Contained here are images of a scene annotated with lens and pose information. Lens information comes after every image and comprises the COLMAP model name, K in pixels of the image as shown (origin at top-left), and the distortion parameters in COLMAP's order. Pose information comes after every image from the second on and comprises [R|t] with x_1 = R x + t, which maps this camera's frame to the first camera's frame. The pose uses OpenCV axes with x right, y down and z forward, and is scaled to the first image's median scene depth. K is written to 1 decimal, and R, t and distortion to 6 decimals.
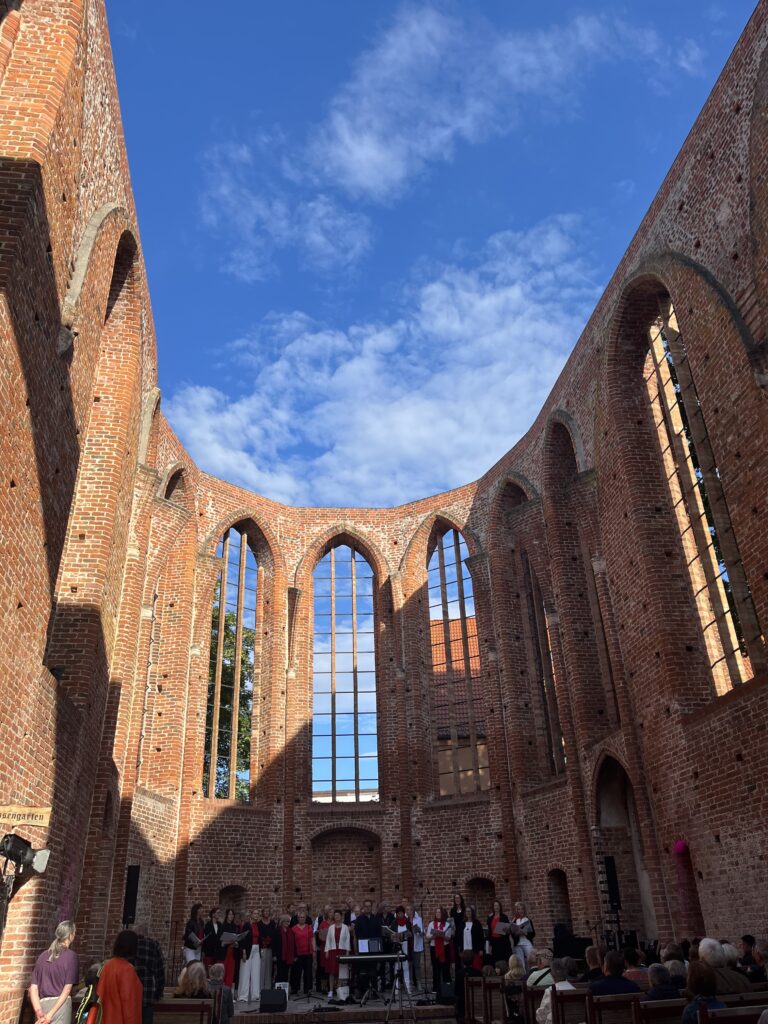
lens RADIAL K [[766.6, 0, 389.3], [0, 766.6, 511.7], [0, 0, 1]] dist [0.007675, 0.002459]
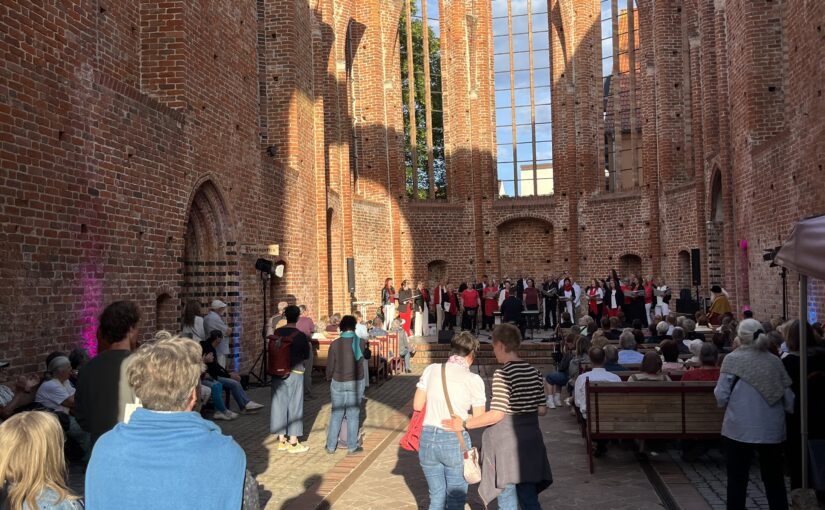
lens RADIAL K [[815.9, 0, 409.6], [0, 815.9, 252.3], [0, 0, 1]] dist [0.064282, -0.245744]
pose [[0.957448, -0.003406, -0.288585, 0.154292], [0.135457, 0.888253, 0.438929, -0.151209], [0.254841, -0.459342, 0.850918, -0.209183]]
